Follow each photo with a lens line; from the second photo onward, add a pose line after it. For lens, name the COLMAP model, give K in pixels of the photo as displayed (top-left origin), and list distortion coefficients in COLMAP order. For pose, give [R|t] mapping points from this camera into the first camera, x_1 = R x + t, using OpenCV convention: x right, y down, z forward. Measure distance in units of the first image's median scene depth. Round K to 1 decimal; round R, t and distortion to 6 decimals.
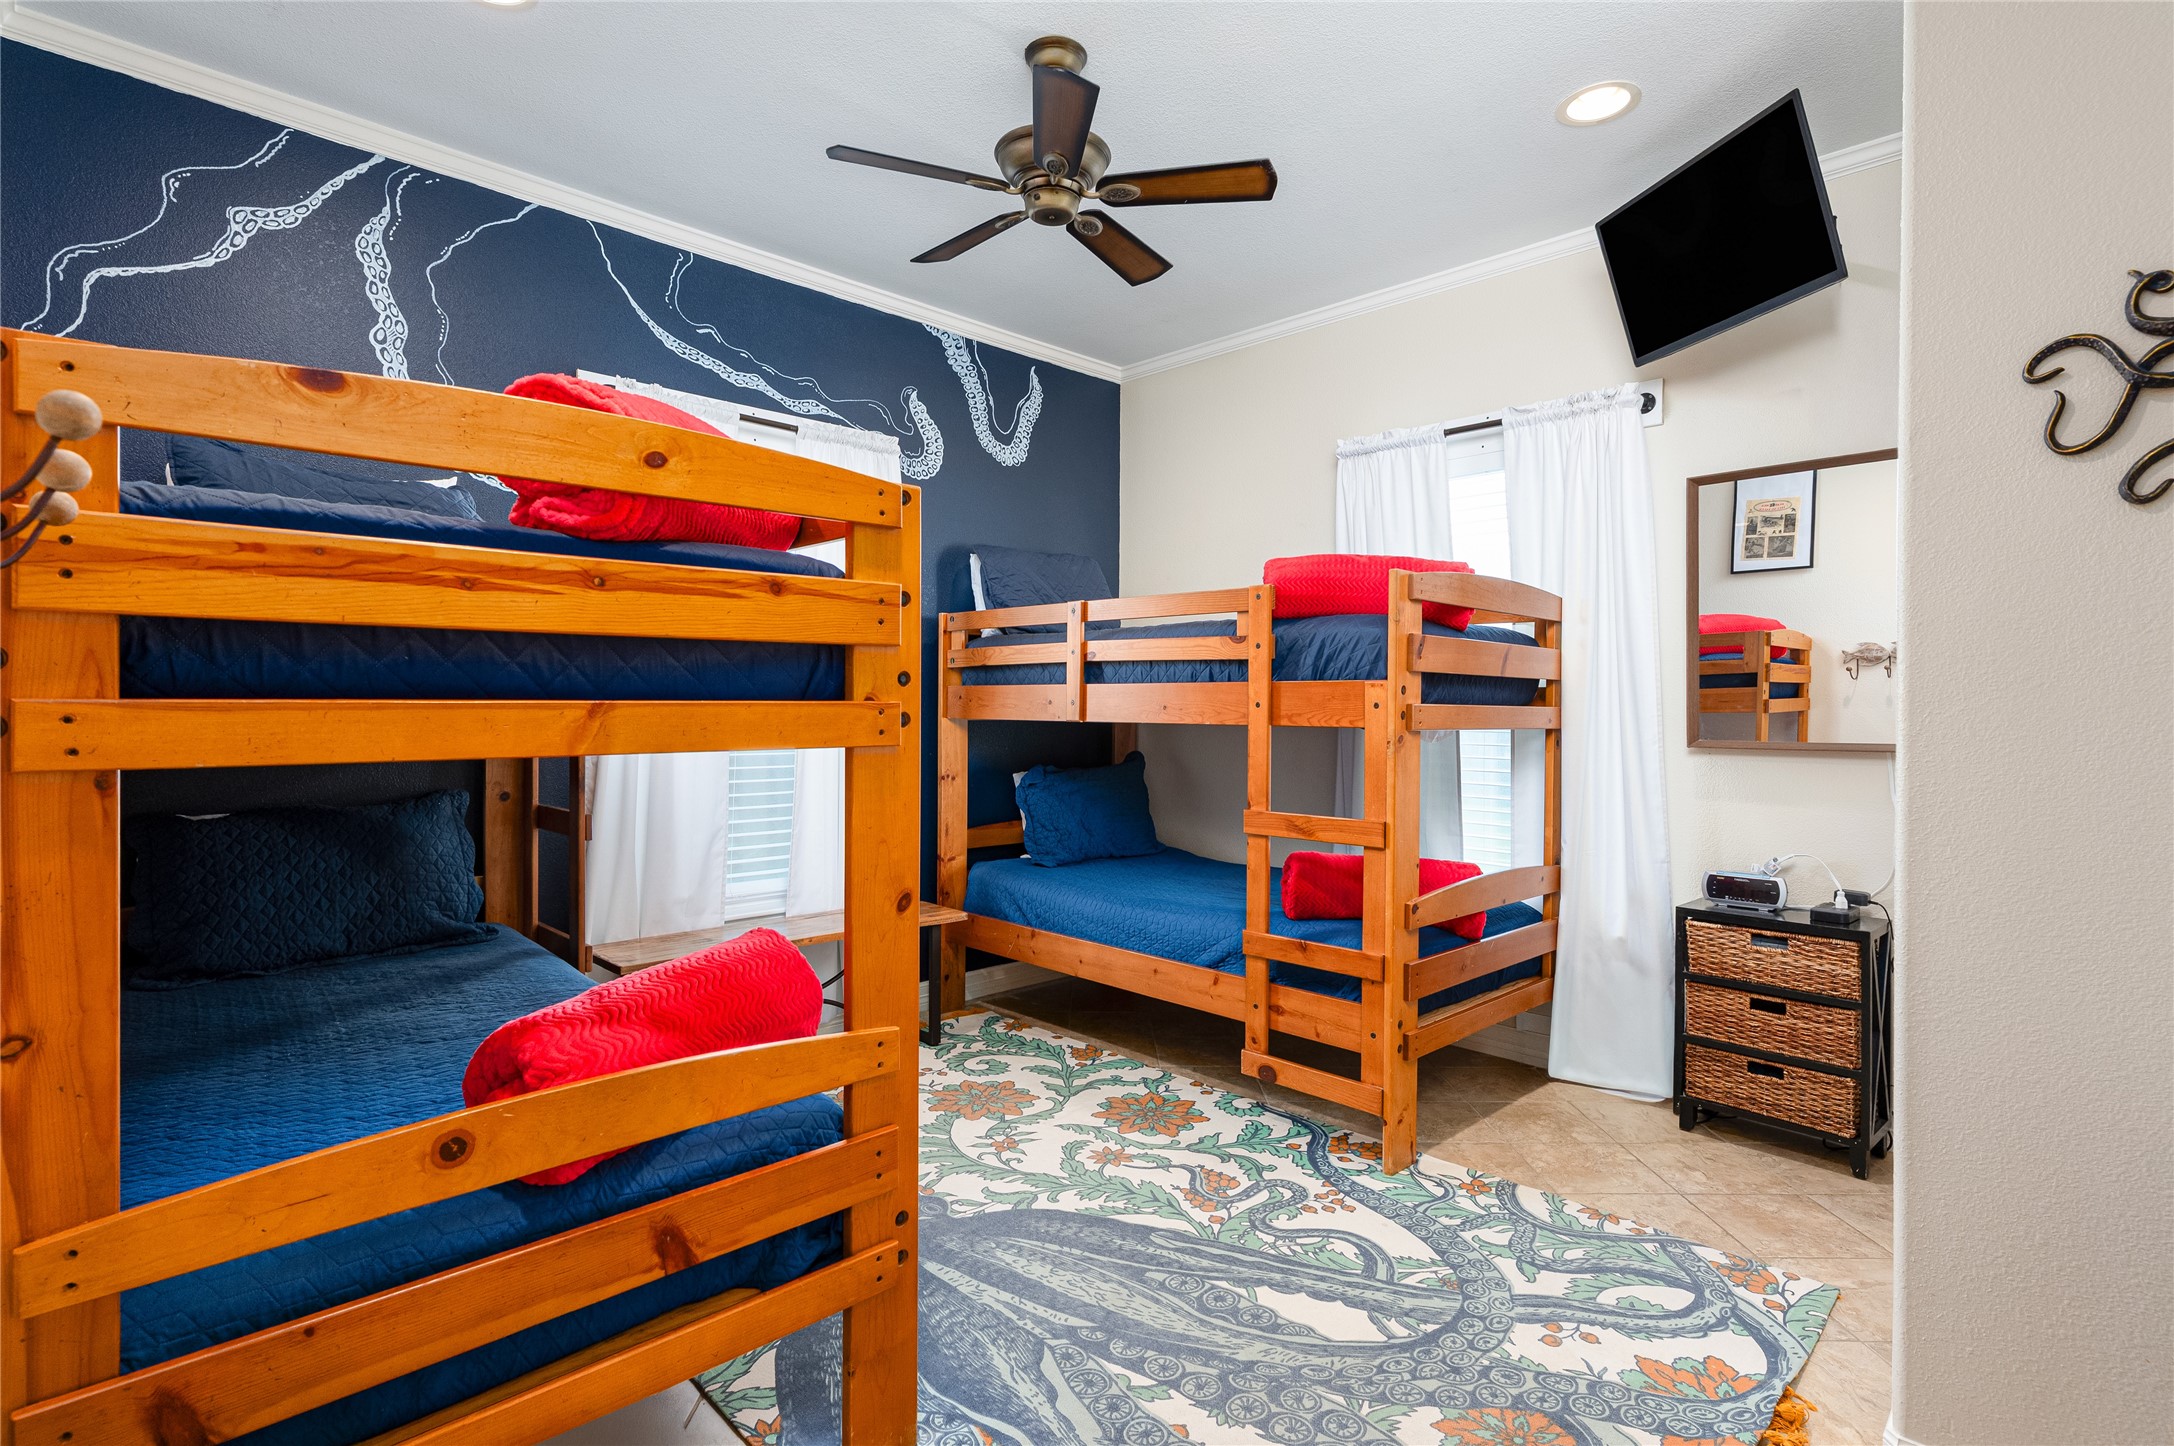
lens RADIAL K [[1055.2, 0, 1084.5], [0, 1055.2, 714.1], [0, 0, 1]] dist [-0.000775, 0.000012]
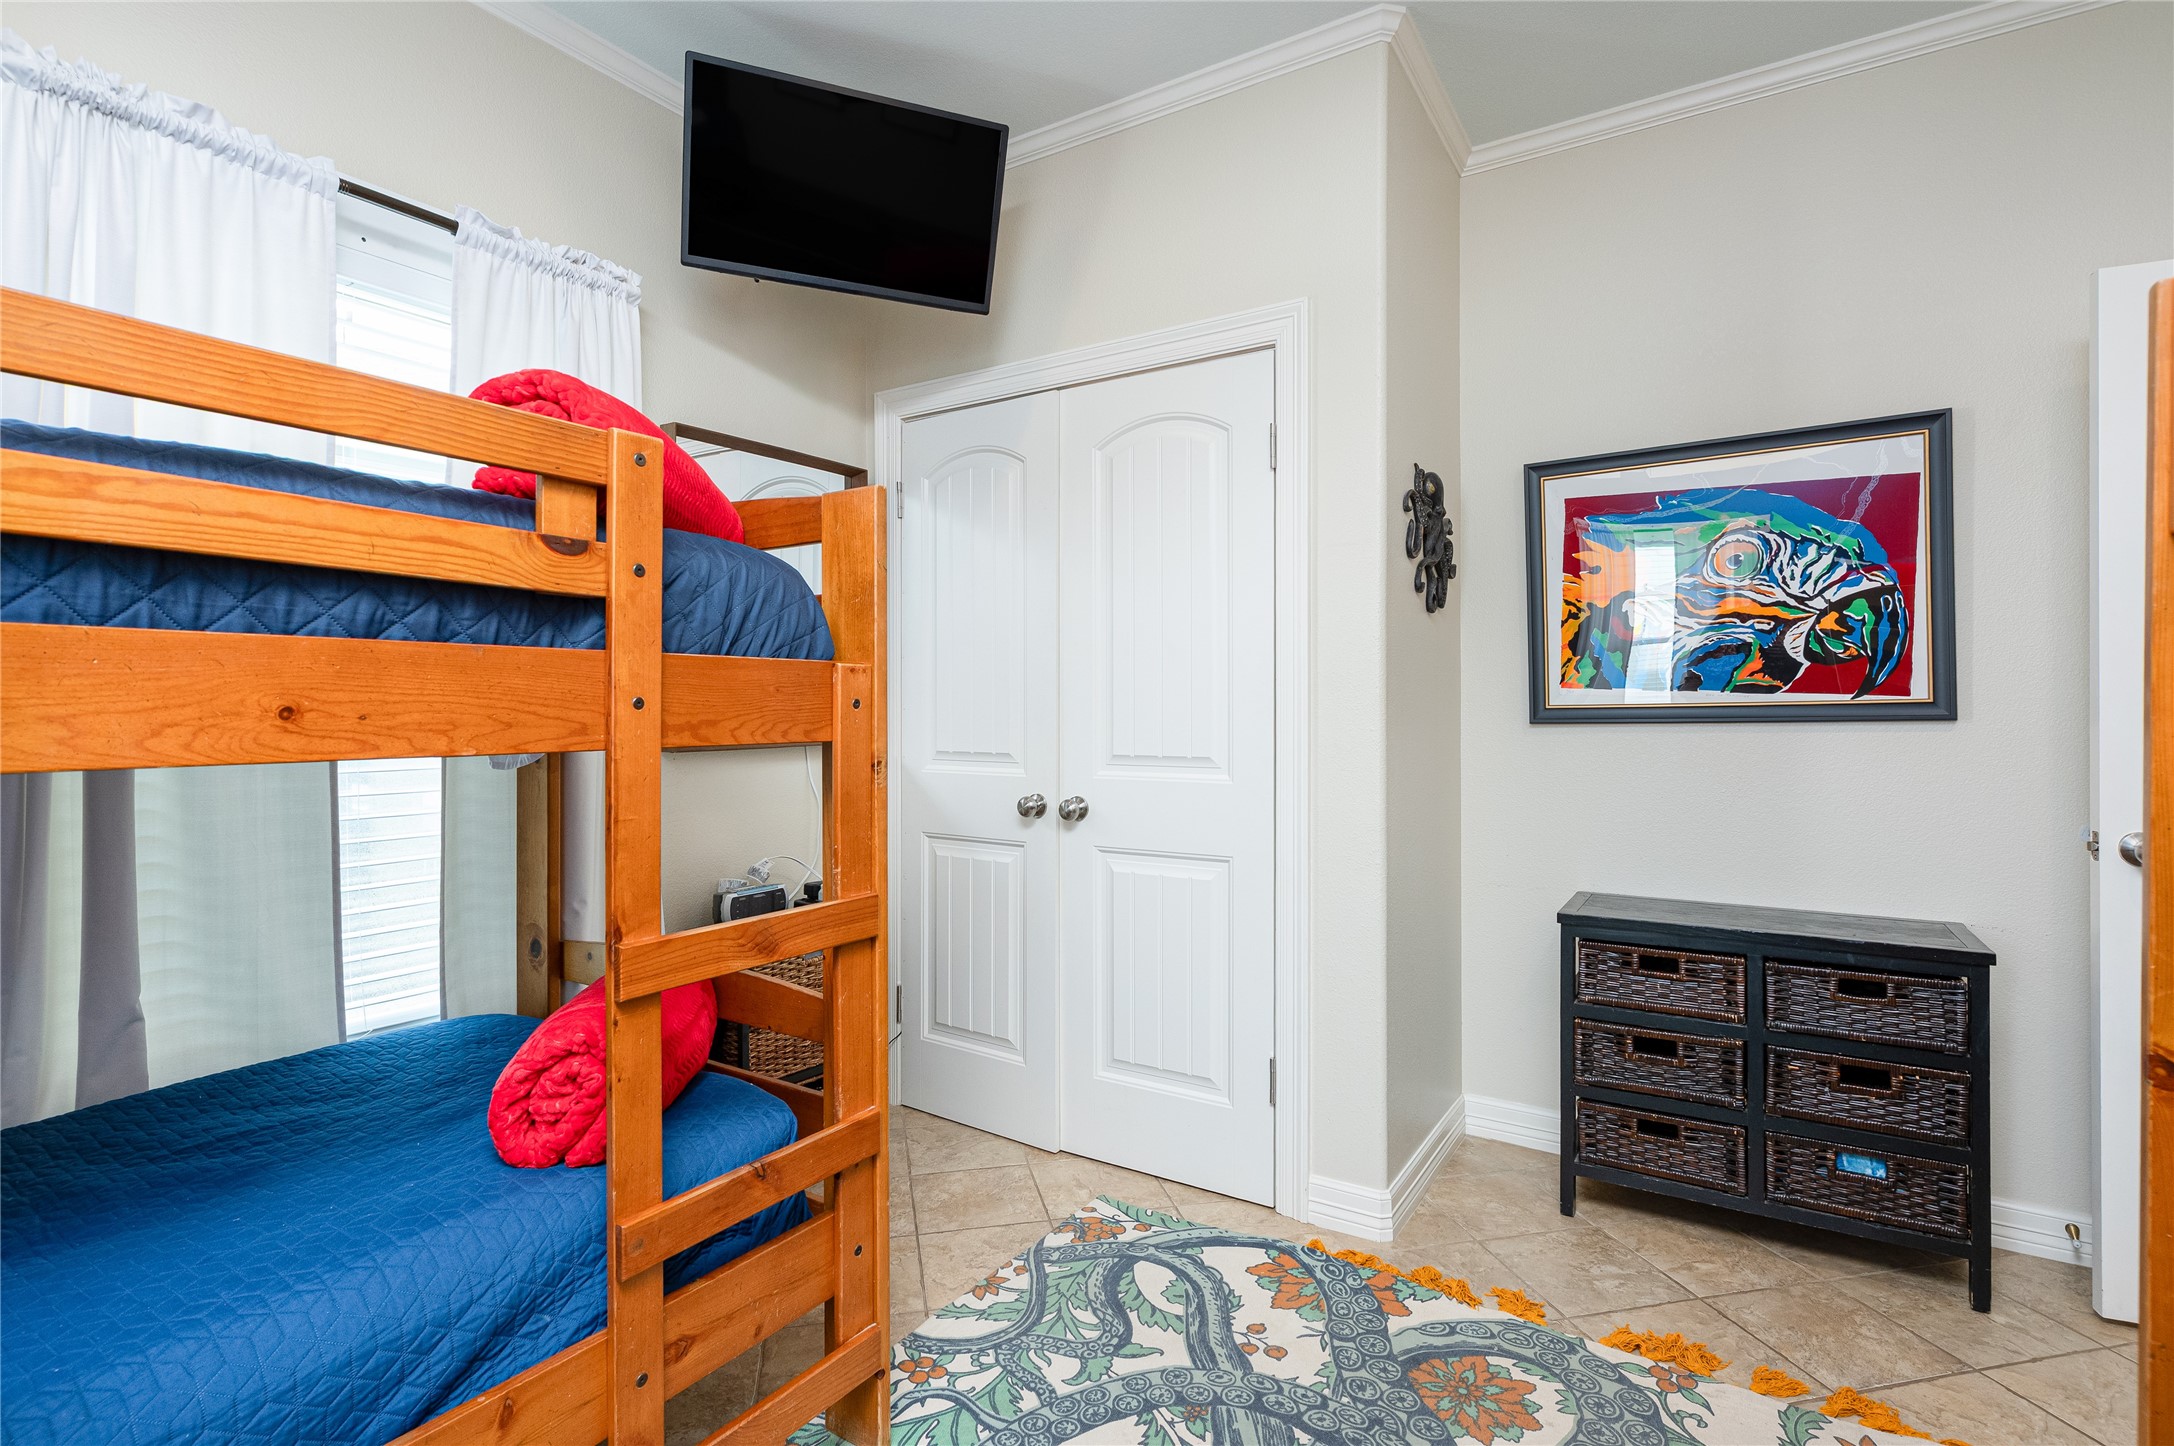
lens RADIAL K [[1055.2, 0, 1084.6], [0, 1055.2, 710.7], [0, 0, 1]] dist [-0.000775, 0.000012]
pose [[-0.216349, -0.010619, 0.976258, -0.404670], [0.005889, 0.999908, 0.012182, -0.012816], [-0.976298, 0.008385, -0.216266, 1.190677]]
